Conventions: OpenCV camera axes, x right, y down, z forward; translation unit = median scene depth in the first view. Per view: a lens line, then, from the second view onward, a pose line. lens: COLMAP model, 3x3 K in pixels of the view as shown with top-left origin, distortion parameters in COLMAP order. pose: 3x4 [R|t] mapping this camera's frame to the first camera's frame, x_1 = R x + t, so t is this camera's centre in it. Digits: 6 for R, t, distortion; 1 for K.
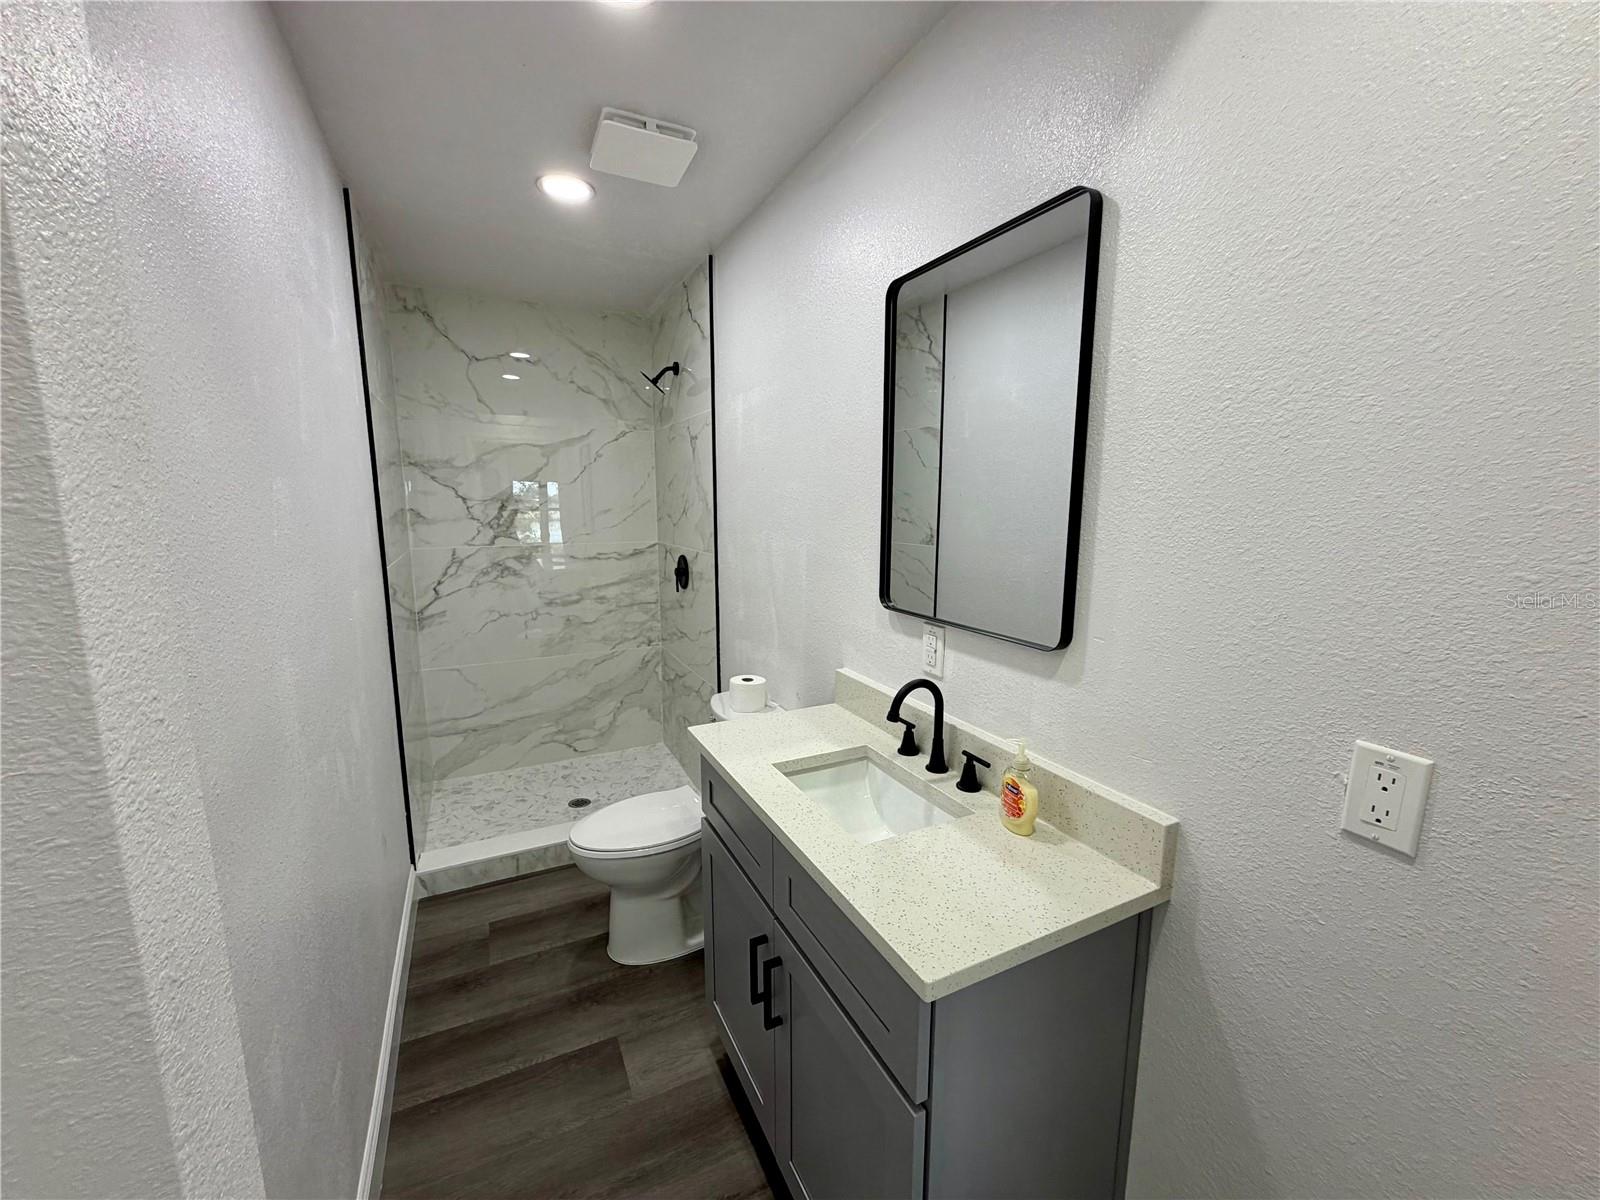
lens RADIAL K [[638.6, 0, 798.7], [0, 638.6, 602.2], [0, 0, 1]] dist [0.001859, -0.000479]
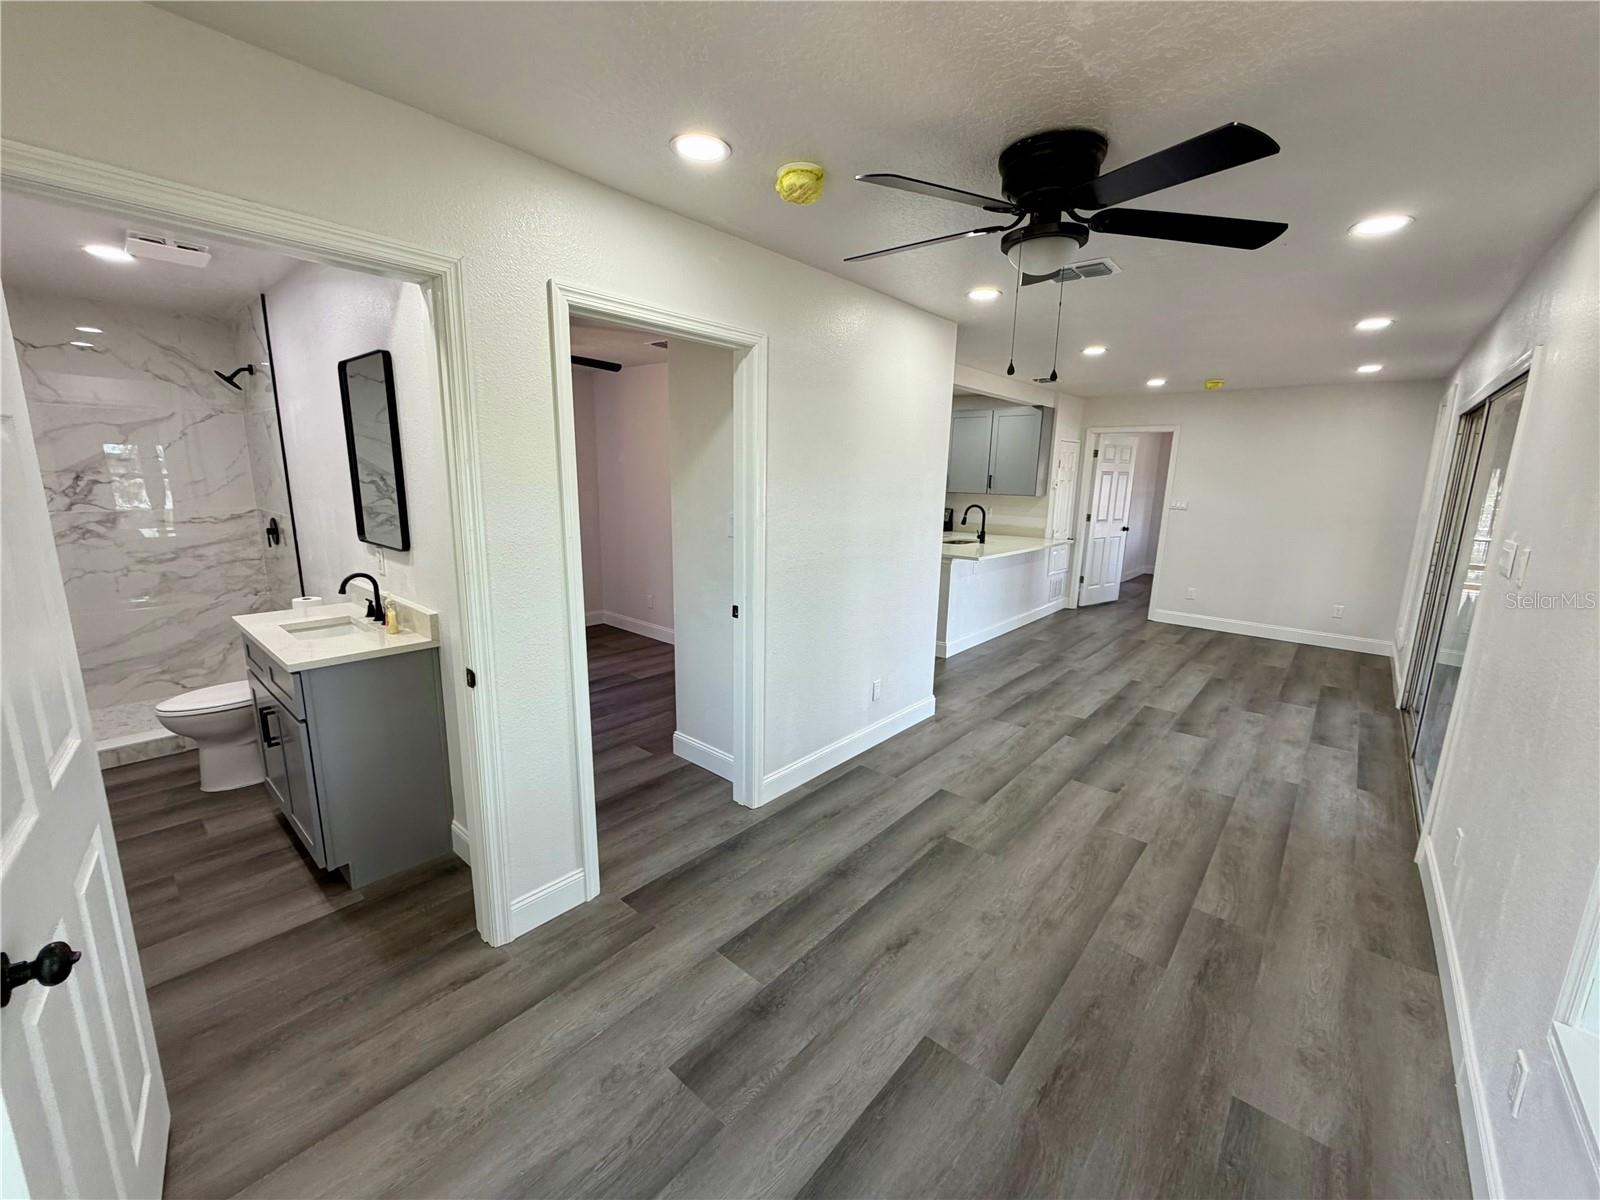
lens RADIAL K [[638.6, 0, 798.7], [0, 638.6, 602.2], [0, 0, 1]] dist [0.001859, -0.000479]
pose [[0.925123, -0.059200, 0.375023, 0.282906], [0.041953, 0.997659, 0.053996, 0.065011], [-0.377342, -0.034220, 0.925442, -0.545242]]
